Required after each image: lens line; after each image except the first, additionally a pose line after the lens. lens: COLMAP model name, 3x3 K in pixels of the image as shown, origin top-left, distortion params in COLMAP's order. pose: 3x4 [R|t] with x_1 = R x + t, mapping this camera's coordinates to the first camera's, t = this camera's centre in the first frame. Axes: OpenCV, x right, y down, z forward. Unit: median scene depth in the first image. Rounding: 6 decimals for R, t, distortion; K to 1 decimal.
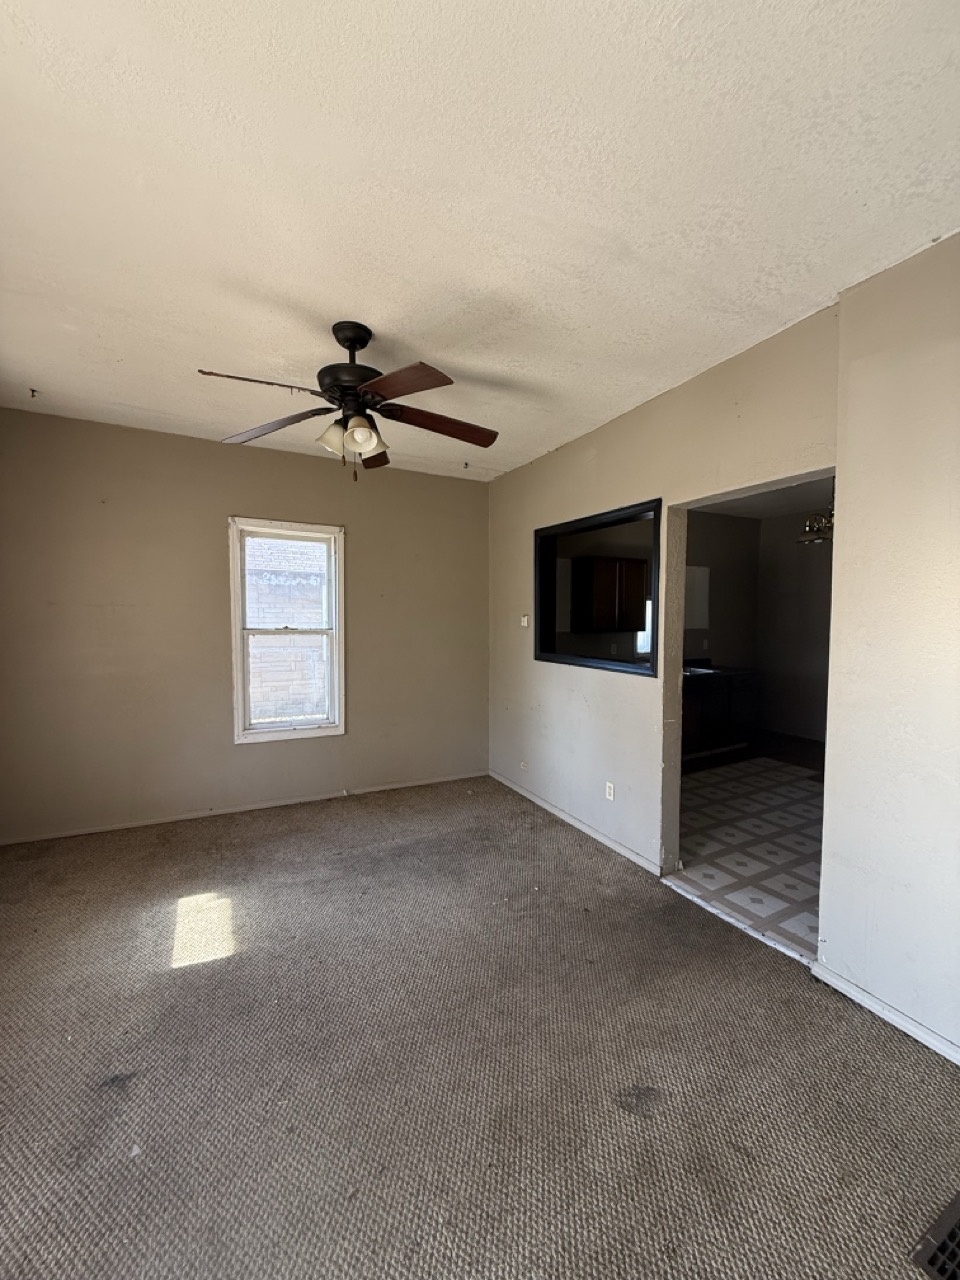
lens RADIAL K [[508.8, 0, 478.7], [0, 508.8, 639.1], [0, 0, 1]] dist [-0.002128, 0.000849]
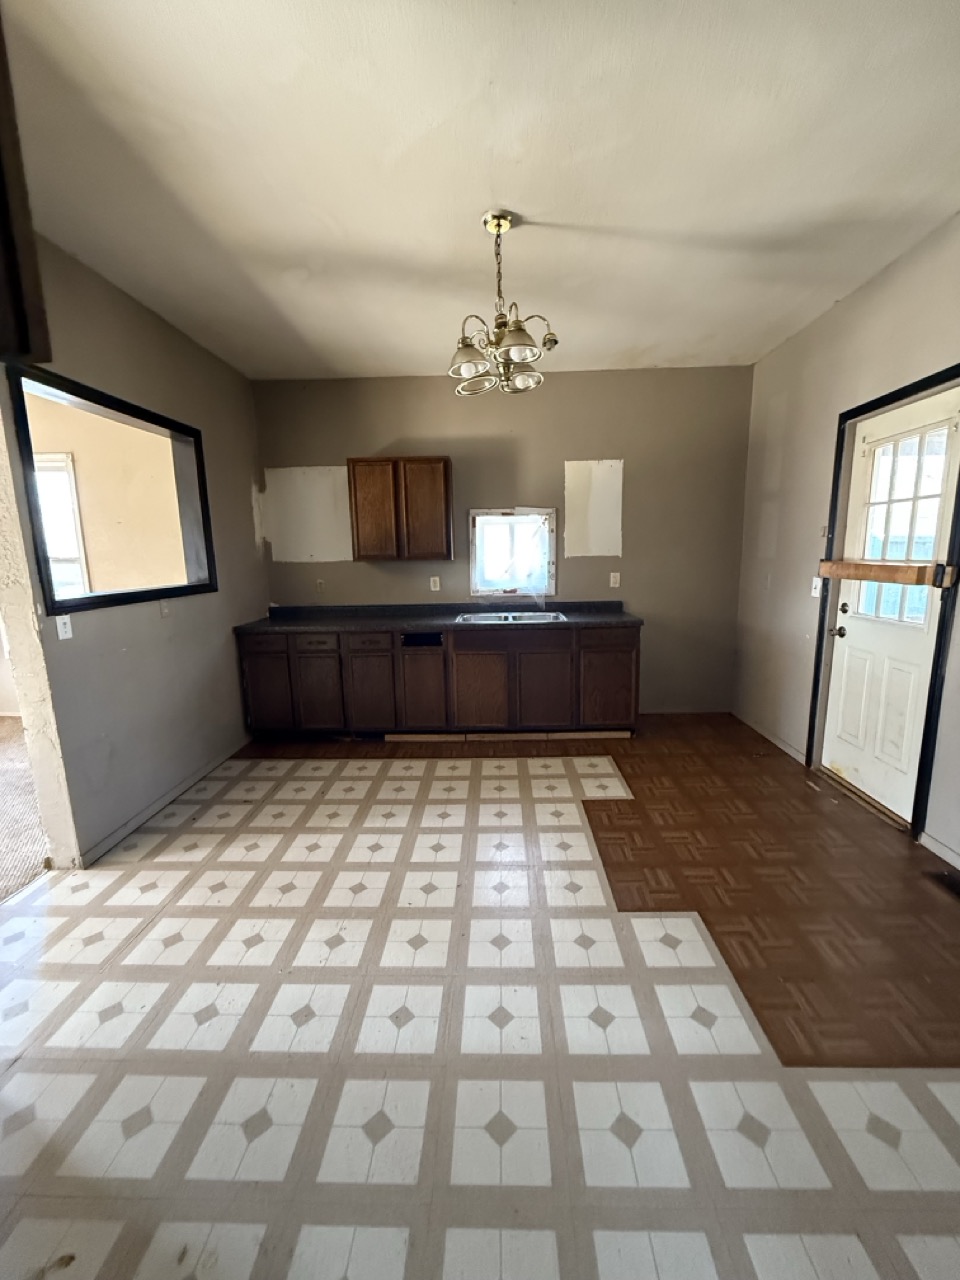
lens RADIAL K [[508.8, 0, 481.3], [0, 508.8, 640.0], [0, 0, 1]] dist [-0.002128, 0.000849]
pose [[0.869964, 0.067744, -0.488439, 1.080804], [-0.004995, 0.991678, 0.128643, 0.006162], [0.493090, -0.109475, 0.863063, 0.569531]]
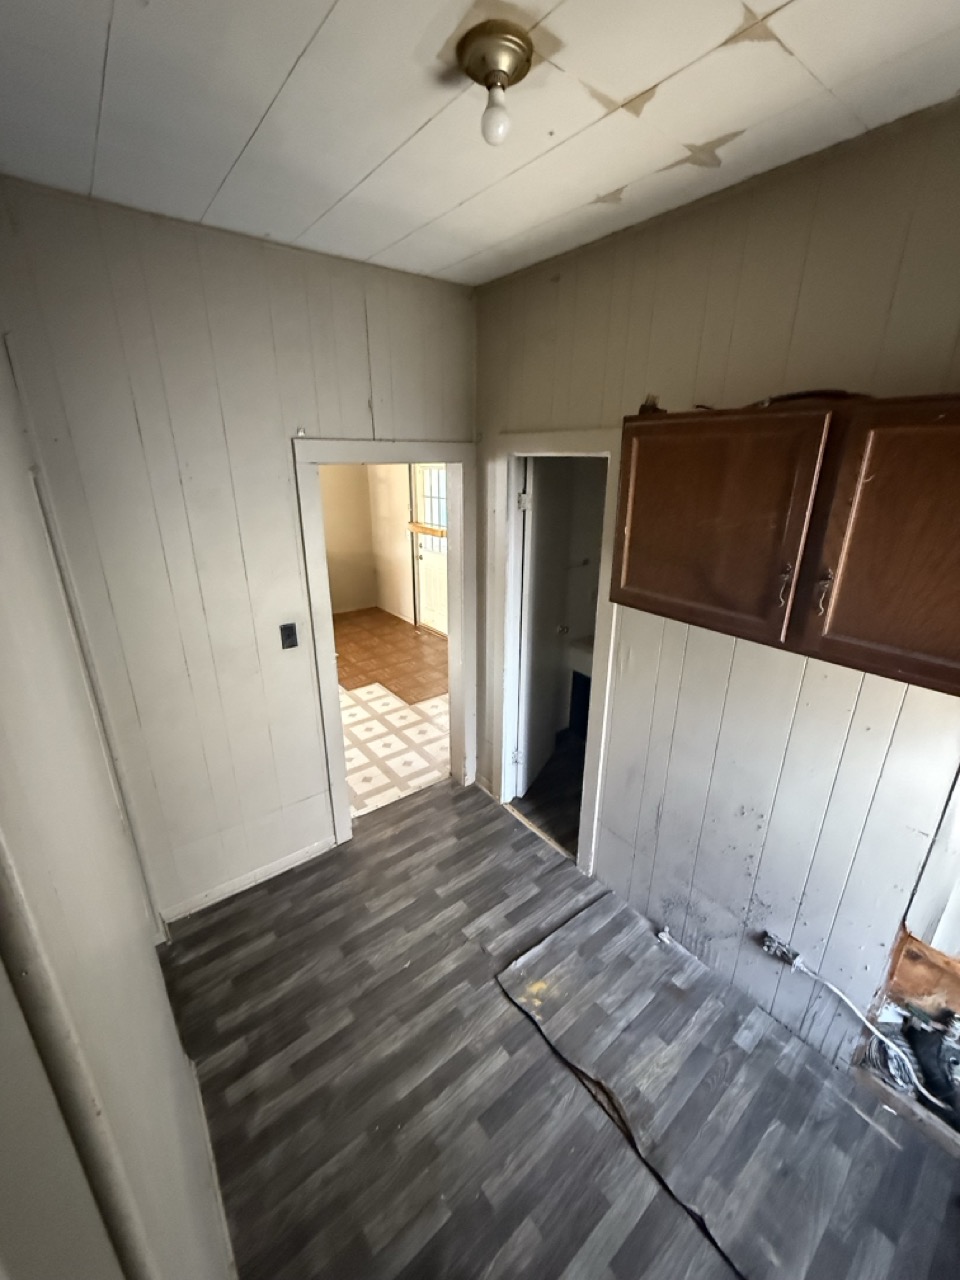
lens RADIAL K [[508.8, 0, 486.3], [0, 508.8, 638.4], [0, 0, 1]] dist [-0.002128, 0.000849]
pose [[0.983239, -0.049105, 0.175584, 1.087057], [-0.002682, 0.959048, 0.283232, -0.127509], [-0.182301, -0.278955, 0.942841, -0.162109]]
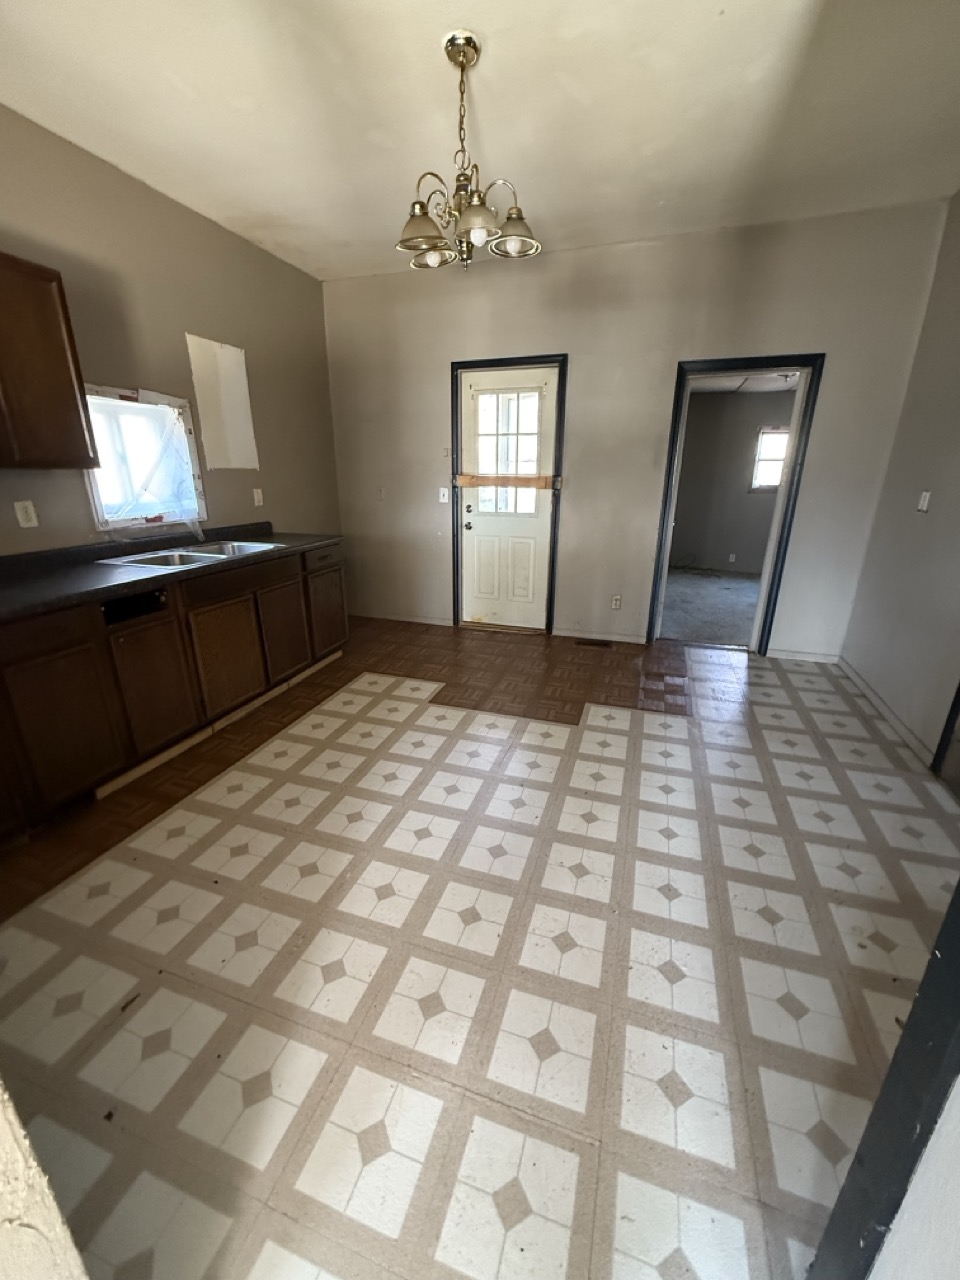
lens RADIAL K [[508.8, 0, 482.7], [0, 508.8, 640.1], [0, 0, 1]] dist [-0.002128, 0.000849]
pose [[0.716219, -0.217069, 0.663258, 0.361015], [0.028061, 0.958585, 0.283420, 0.015859], [-0.697311, -0.184379, 0.692648, 0.670867]]
